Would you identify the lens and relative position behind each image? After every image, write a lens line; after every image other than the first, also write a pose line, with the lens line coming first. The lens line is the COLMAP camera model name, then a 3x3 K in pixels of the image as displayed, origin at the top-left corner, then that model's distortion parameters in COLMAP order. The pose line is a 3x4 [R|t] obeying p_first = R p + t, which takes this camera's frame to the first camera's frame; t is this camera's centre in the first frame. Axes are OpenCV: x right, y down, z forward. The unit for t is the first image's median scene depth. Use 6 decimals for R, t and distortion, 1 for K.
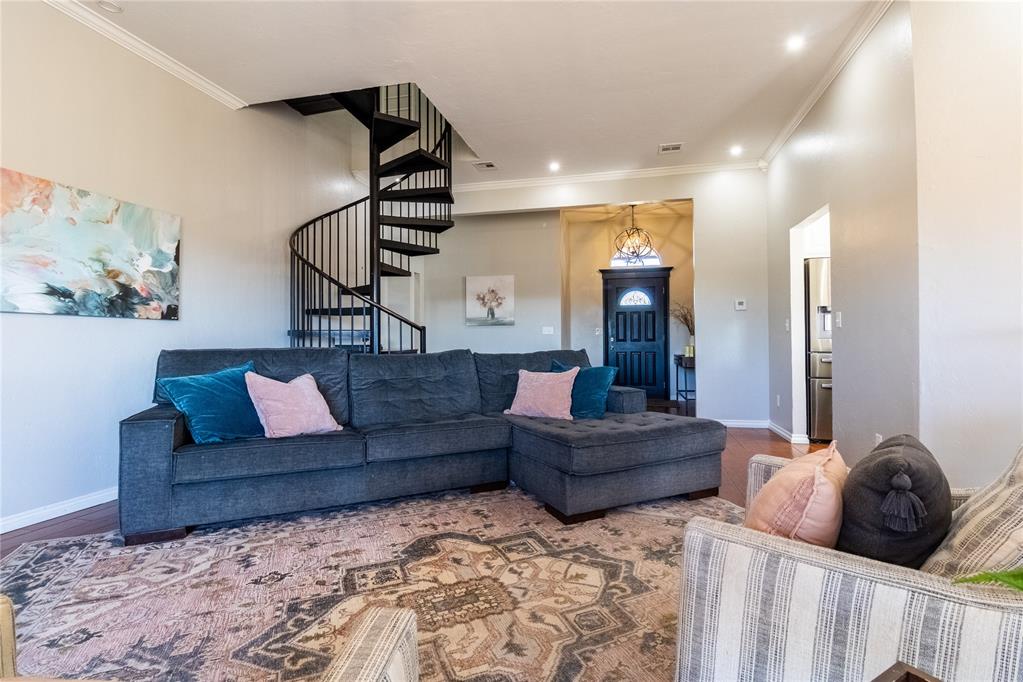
lens RADIAL K [[477.3, 0, 524.3], [0, 477.3, 336.7], [0, 0, 1]] dist [-0.000634, -0.013150]
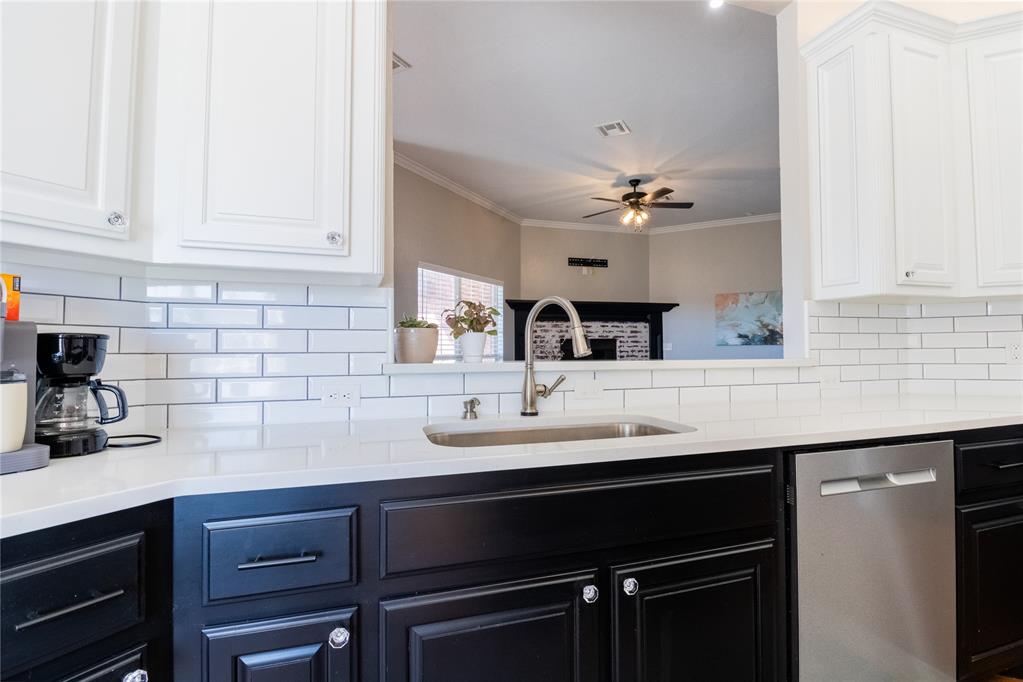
lens RADIAL K [[477.3, 0, 524.3], [0, 477.3, 336.7], [0, 0, 1]] dist [-0.000634, -0.013150]
pose [[-0.255916, -0.020413, -0.966483, 1.728775], [0.014209, 0.999590, -0.024874, -0.042891], [0.966594, -0.020098, -0.255521, 0.503160]]
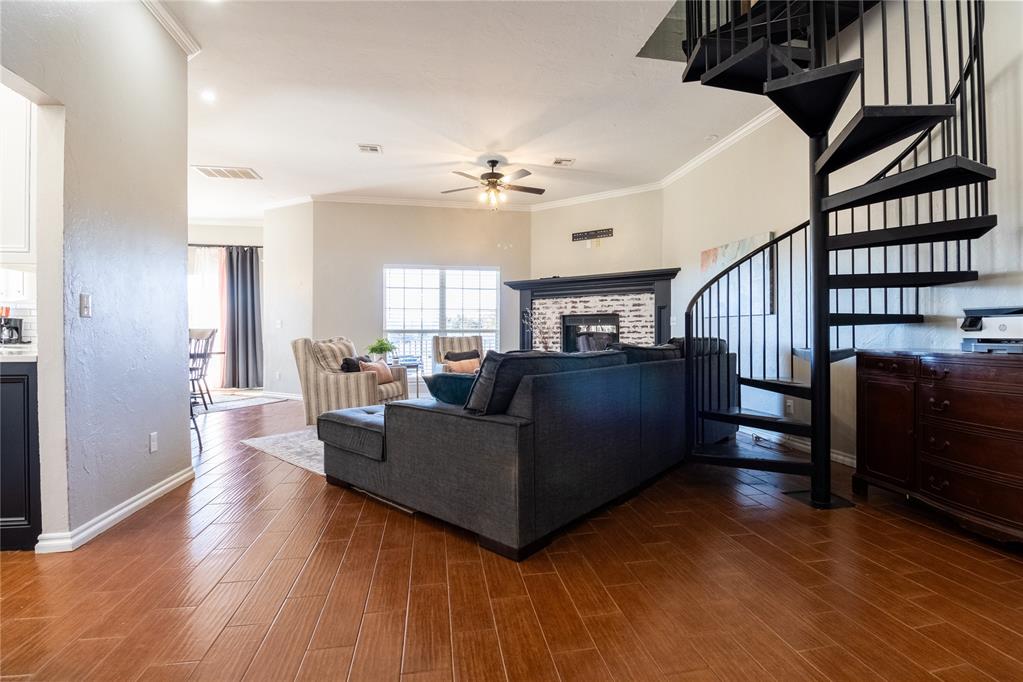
lens RADIAL K [[477.3, 0, 524.3], [0, 477.3, 336.7], [0, 0, 1]] dist [-0.000634, -0.013150]
pose [[-0.914675, 0.009130, -0.404087, 0.467857], [0.009191, 0.999956, 0.001788, 0.019673], [0.404086, -0.002078, -0.914719, 2.335019]]
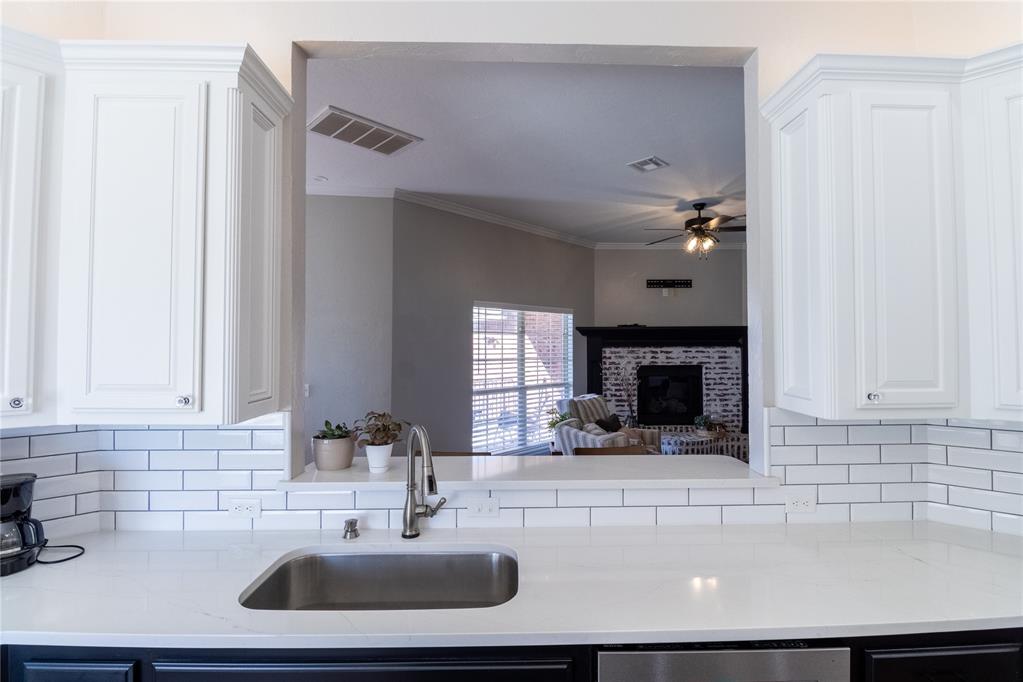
lens RADIAL K [[476.2, 0, 523.3], [0, 476.2, 336.1], [0, 0, 1]] dist [0.005889, -0.018430]
pose [[-0.511216, -0.013229, -0.859350, 1.608565], [0.011128, 0.999696, -0.022009, -0.192991], [0.859380, -0.020815, -0.510913, 0.782944]]
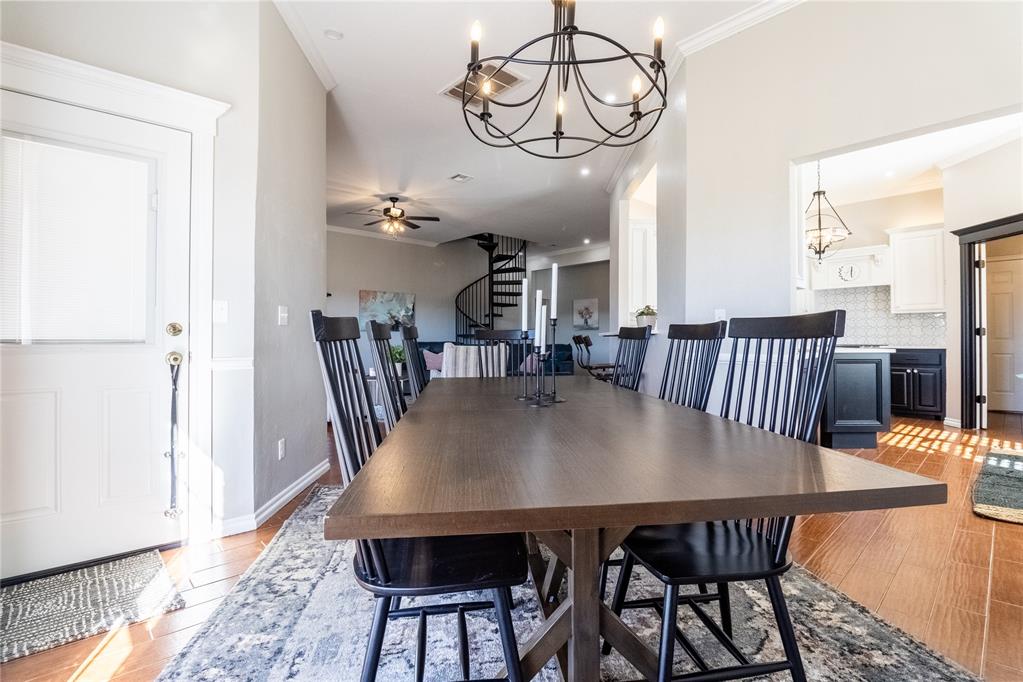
lens RADIAL K [[476.2, 0, 523.3], [0, 476.2, 336.1], [0, 0, 1]] dist [0.005889, -0.018430]
pose [[0.836486, -0.001945, -0.547985, 1.646003], [0.002769, 0.999996, 0.000678, -0.010707], [0.547982, -0.002084, 0.836488, -1.208408]]
